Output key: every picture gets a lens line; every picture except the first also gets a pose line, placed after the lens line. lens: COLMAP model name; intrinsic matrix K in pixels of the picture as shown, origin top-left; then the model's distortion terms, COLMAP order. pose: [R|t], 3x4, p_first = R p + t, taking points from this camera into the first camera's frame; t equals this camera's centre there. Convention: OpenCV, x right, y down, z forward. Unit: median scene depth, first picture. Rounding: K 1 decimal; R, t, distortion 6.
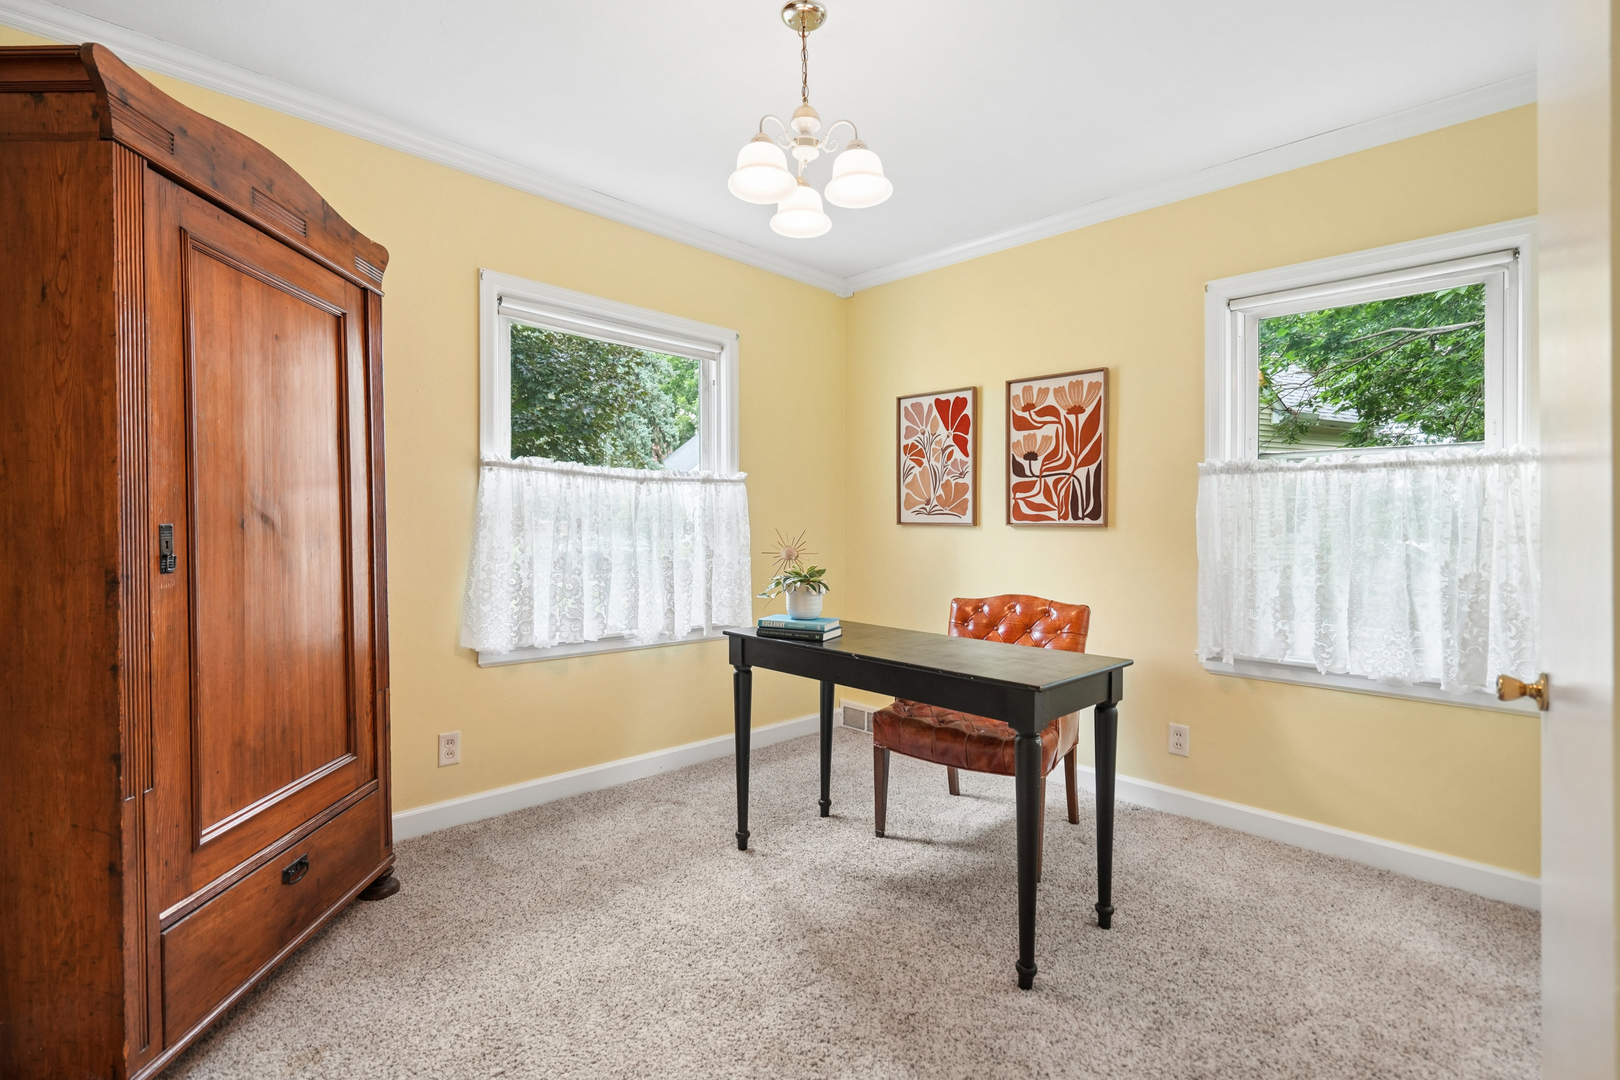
lens RADIAL K [[743.1, 0, 803.1], [0, 743.1, 533.2], [0, 0, 1]] dist [-0.004595, 0.000818]
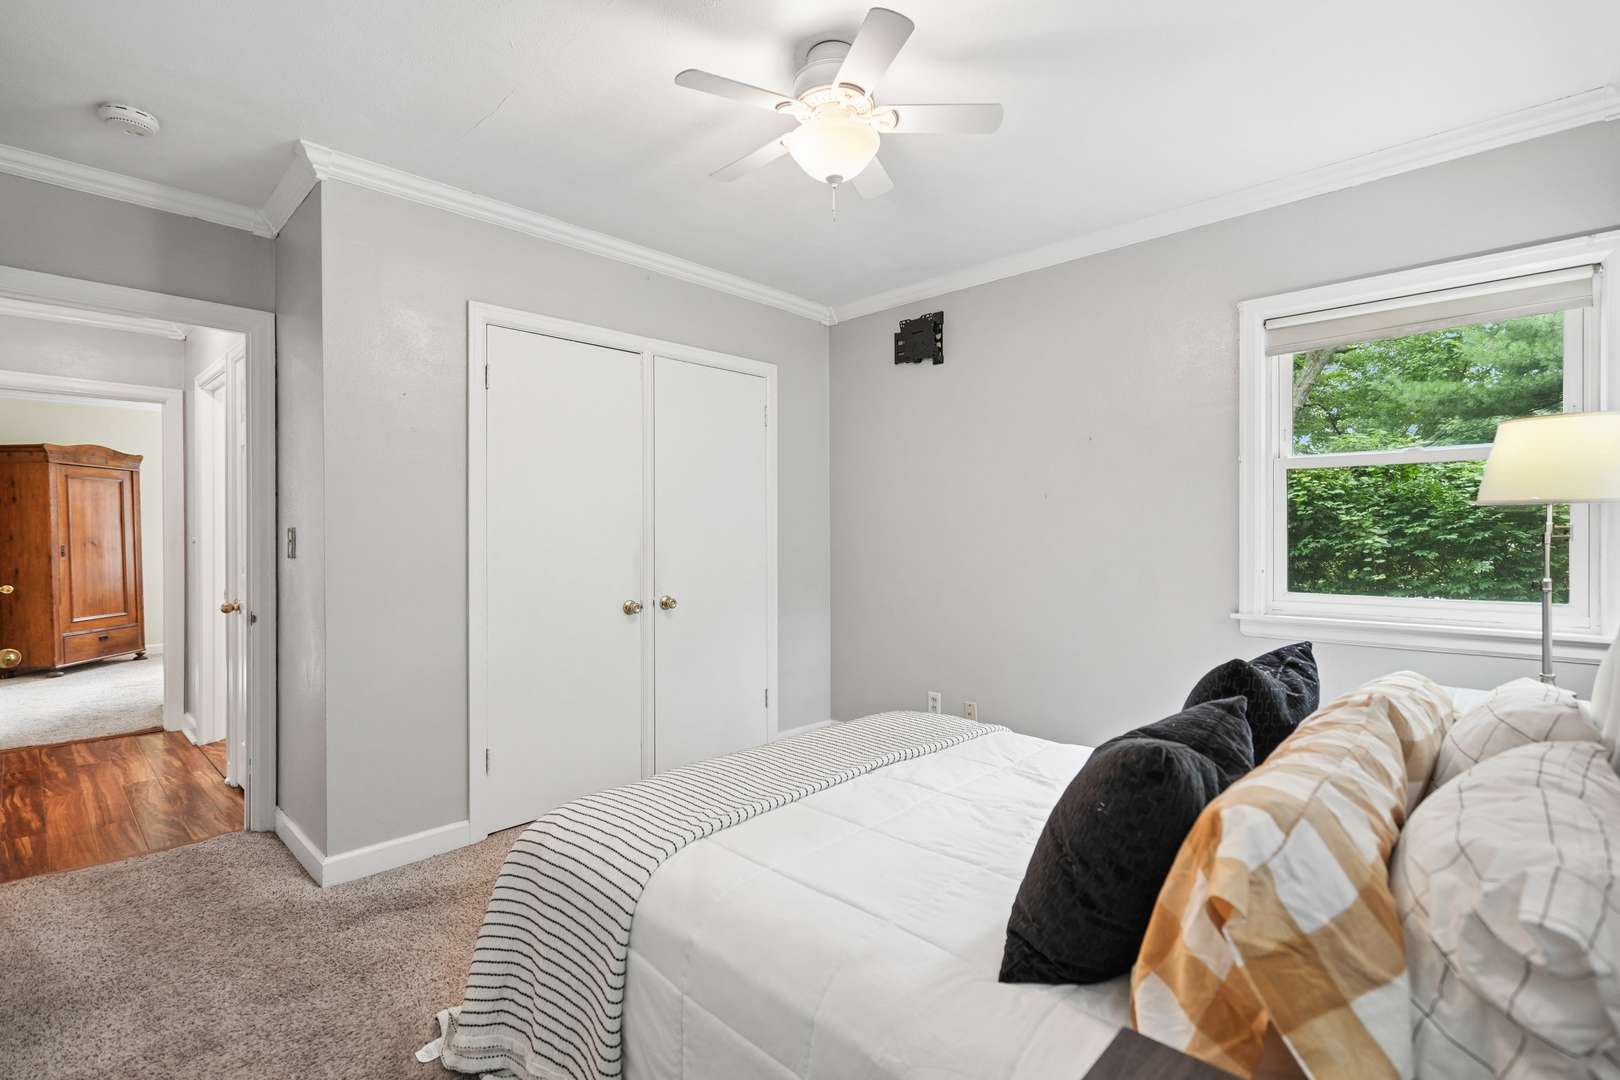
lens RADIAL K [[743.1, 0, 816.9], [0, 743.1, 547.9], [0, 0, 1]] dist [-0.004595, 0.000818]
pose [[0.998650, -0.010431, 0.050893, 3.259245], [0.010112, 0.999928, 0.006520, 0.019214], [-0.050957, -0.005997, 0.998683, -3.480571]]
